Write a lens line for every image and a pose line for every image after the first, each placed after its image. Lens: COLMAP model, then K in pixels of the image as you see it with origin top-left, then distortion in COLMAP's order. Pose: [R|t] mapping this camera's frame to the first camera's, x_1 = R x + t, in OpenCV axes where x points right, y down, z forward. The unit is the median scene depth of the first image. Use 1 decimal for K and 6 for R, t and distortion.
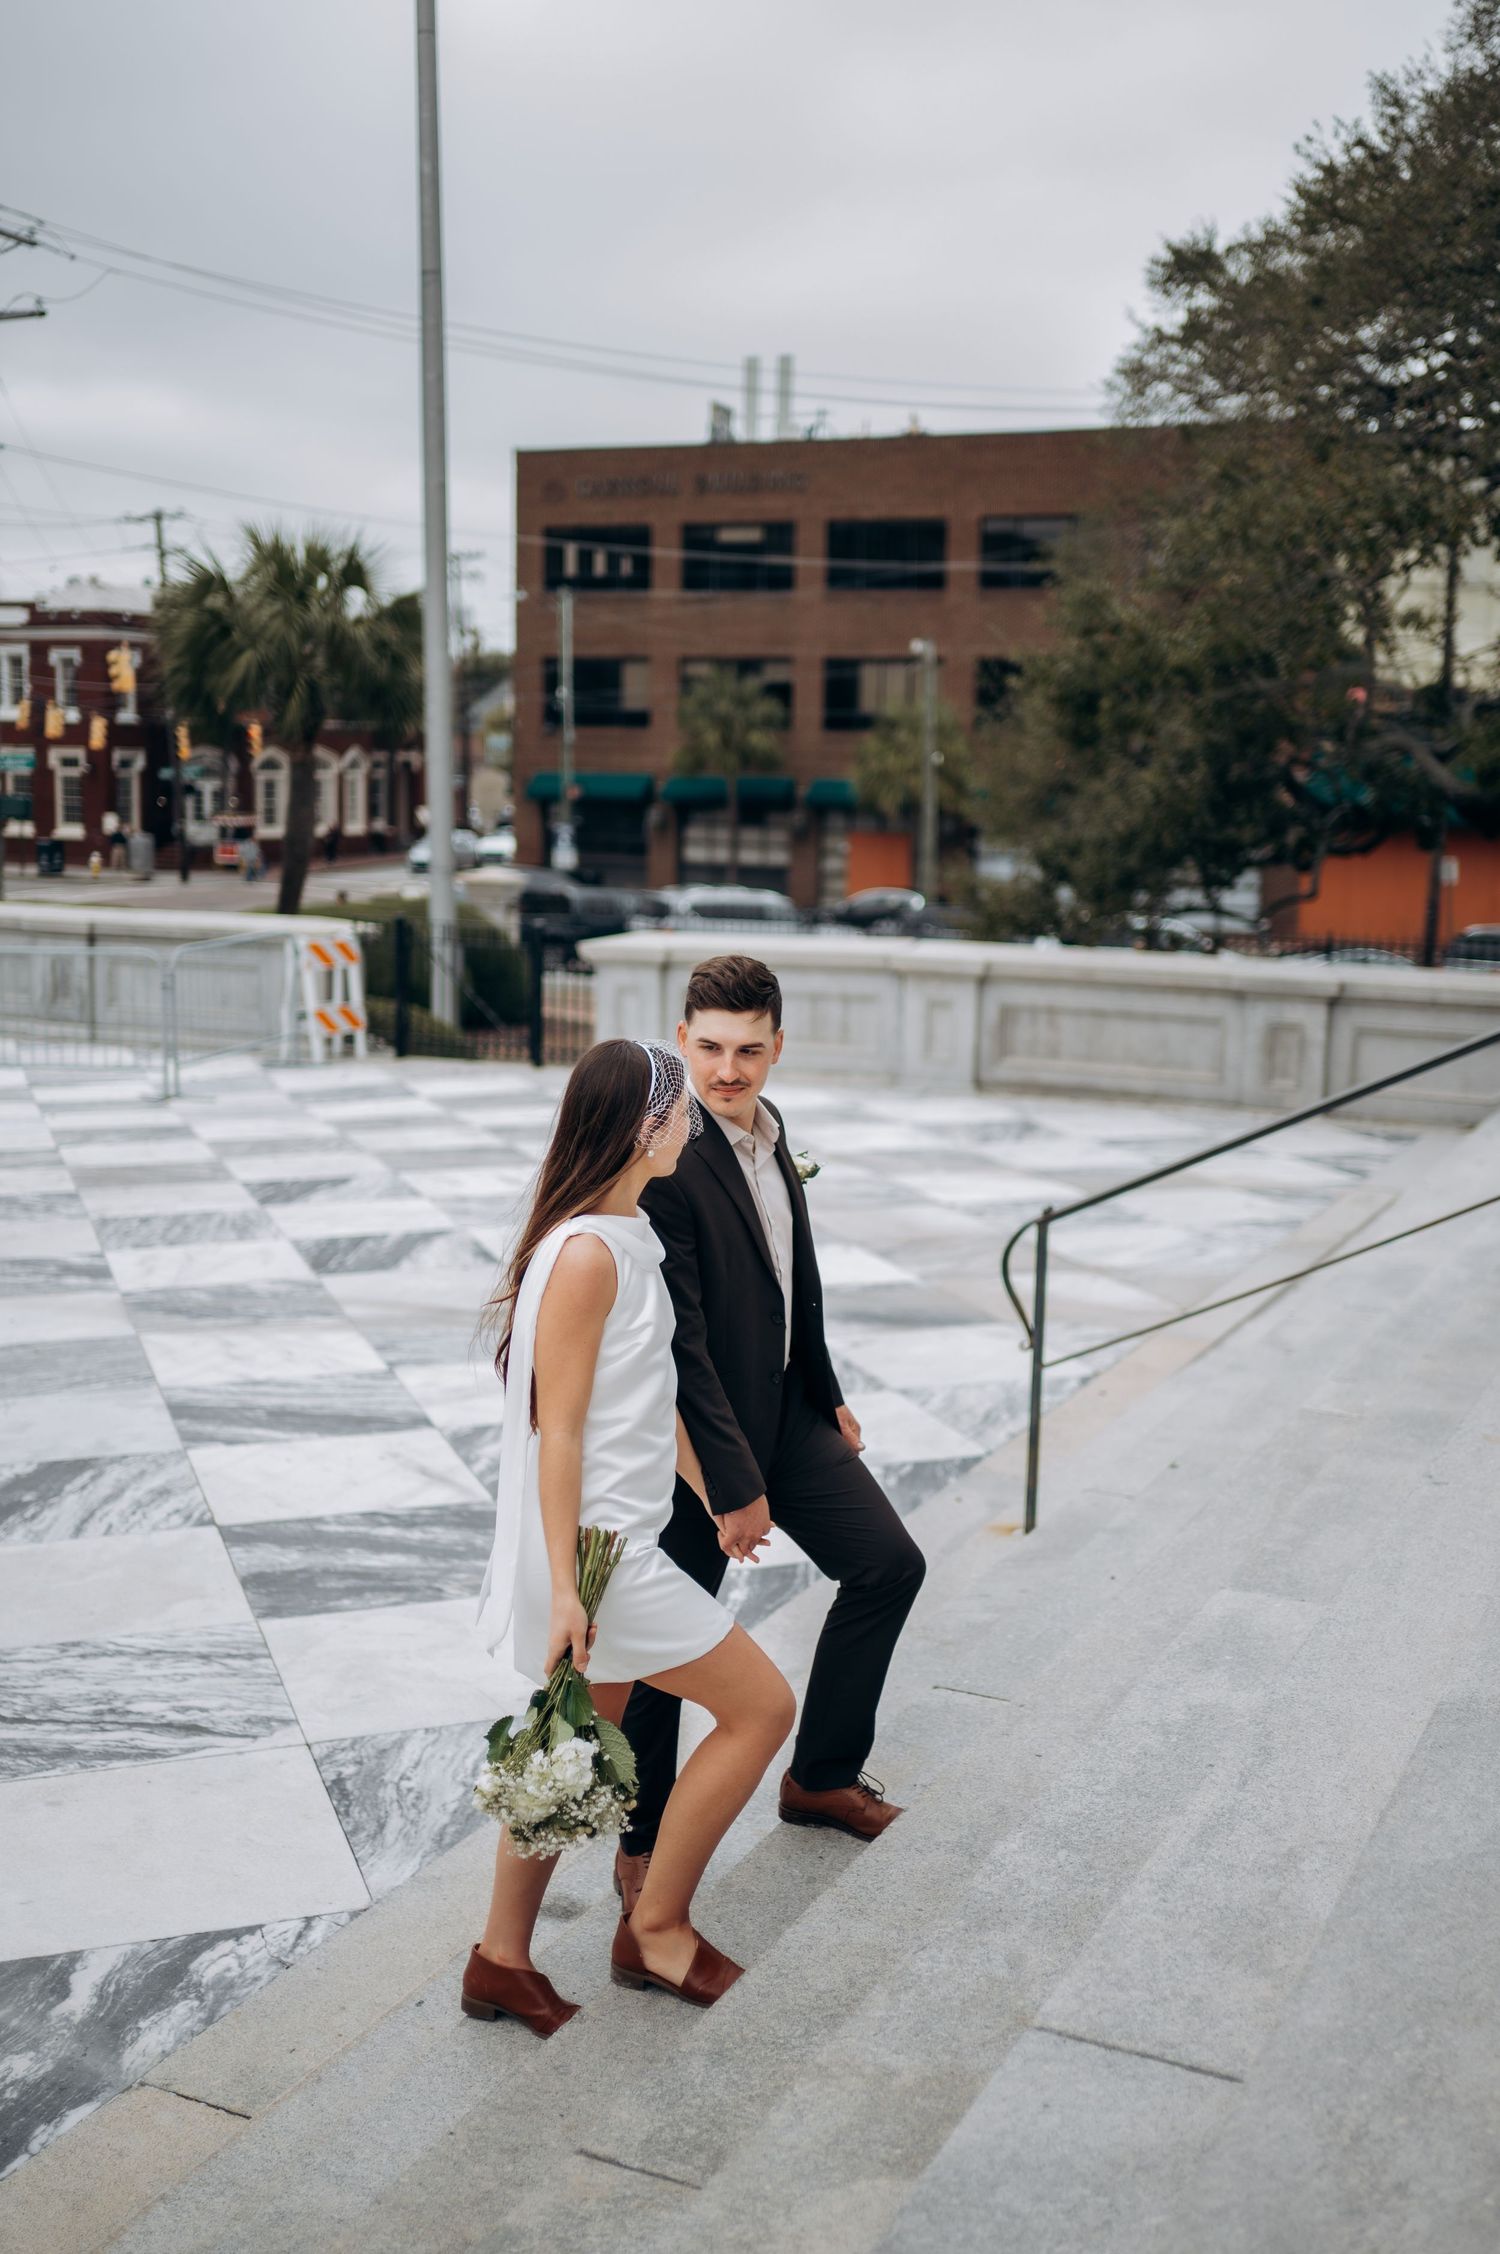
lens RADIAL K [[2437.1, 0, 742.9], [0, 2437.1, 1072.4], [0, 0, 1]] dist [-0.015964, 0.038128]
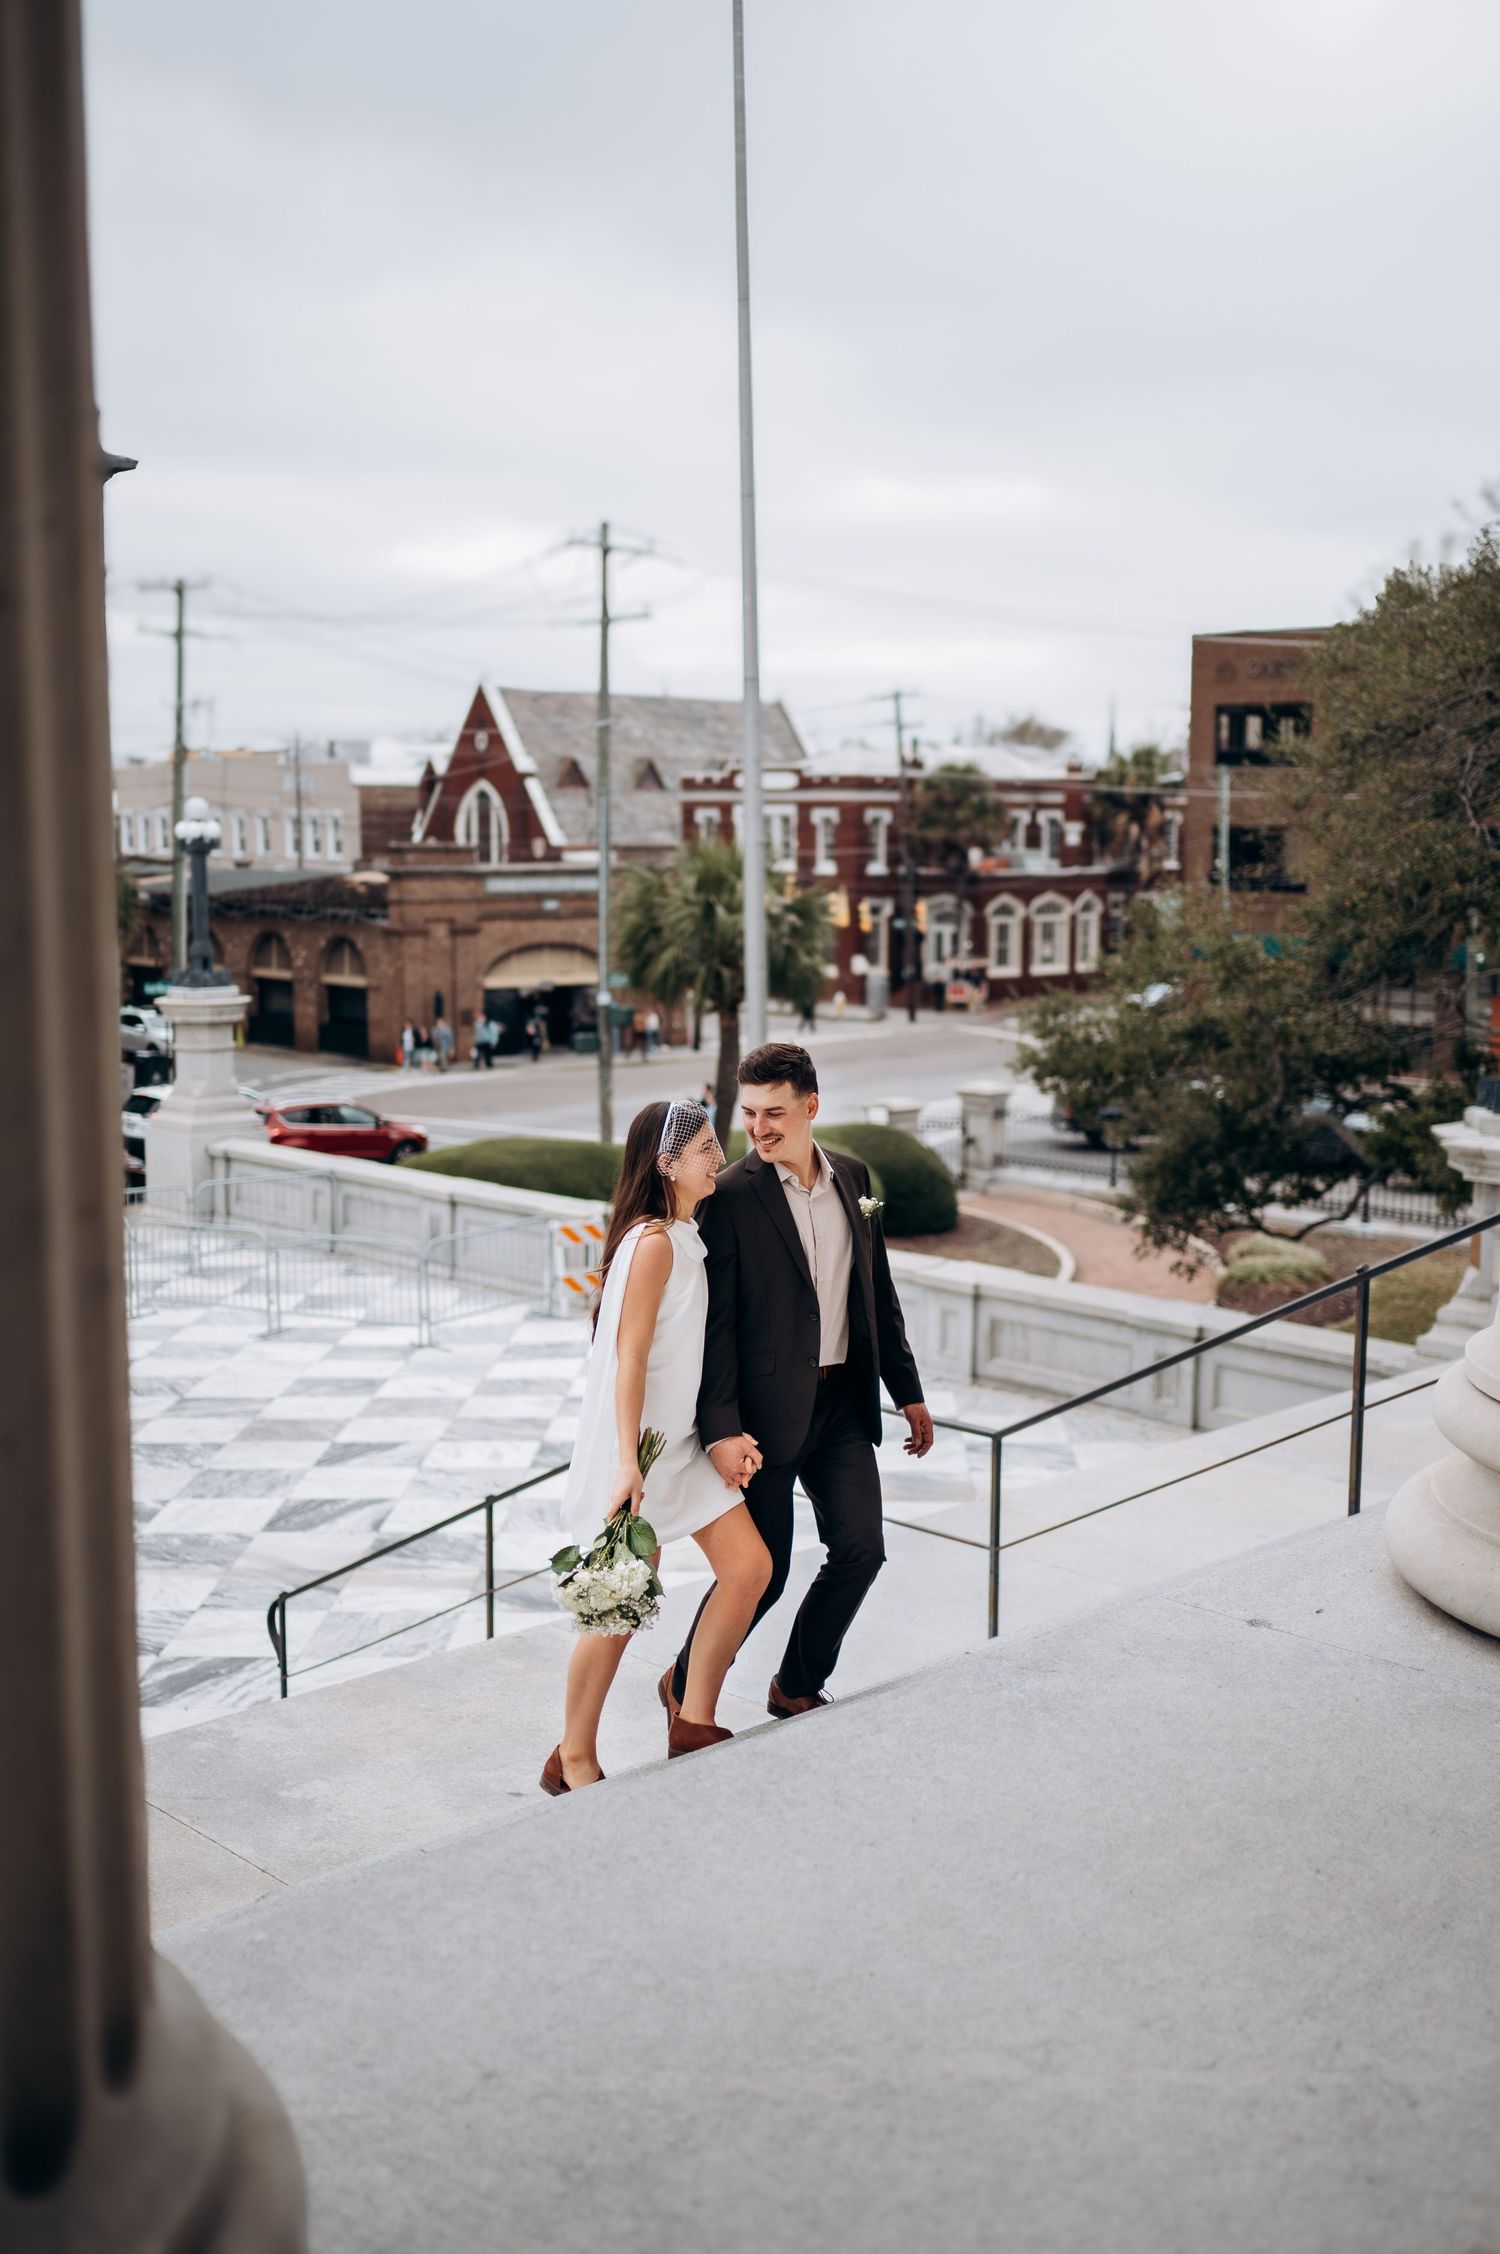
lens RADIAL K [[2422.9, 0, 750.2], [0, 2422.9, 1058.8], [0, 0, 1]] dist [-0.000594, 0.008561]
pose [[0.932394, 0.020614, -0.360854, 0.445888], [-0.032813, 0.999077, -0.027712, -0.124332], [0.359950, 0.037679, 0.932210, -0.242989]]
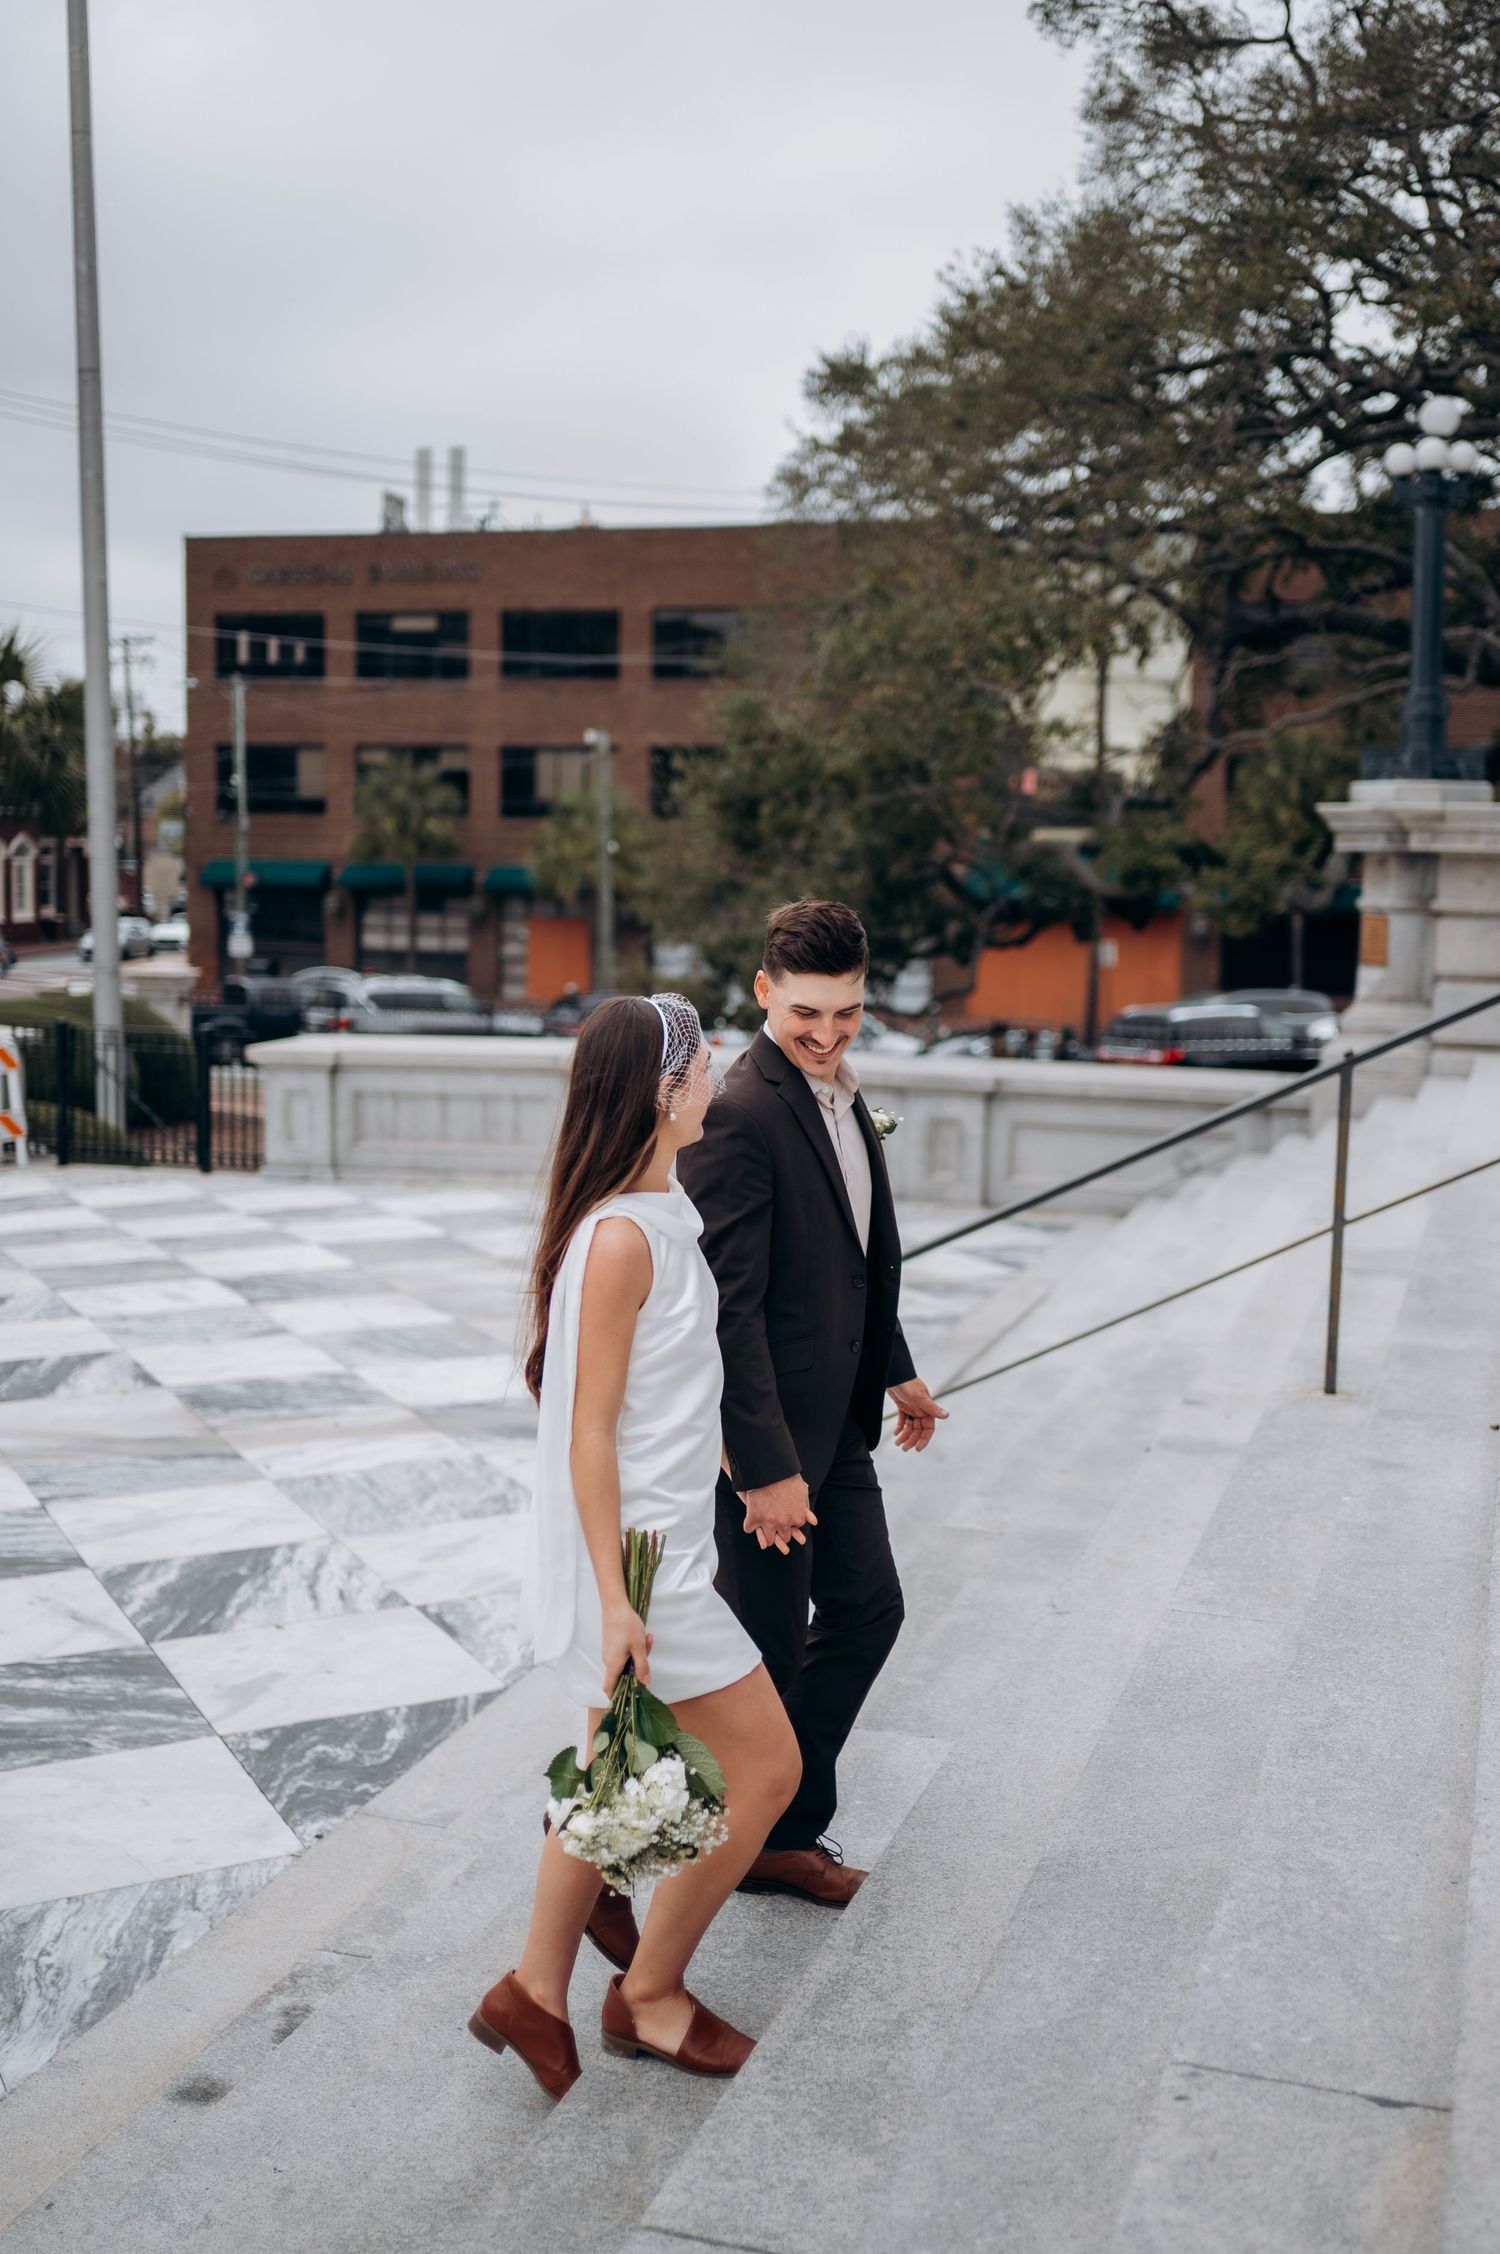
lens RADIAL K [[2422.9, 0, 750.2], [0, 2422.9, 1058.8], [0, 0, 1]] dist [-0.000594, 0.008561]
pose [[0.991144, -0.014110, 0.132041, 0.006031], [0.019051, 0.999162, -0.036237, -0.009192], [-0.131419, 0.038432, 0.990582, -0.004365]]
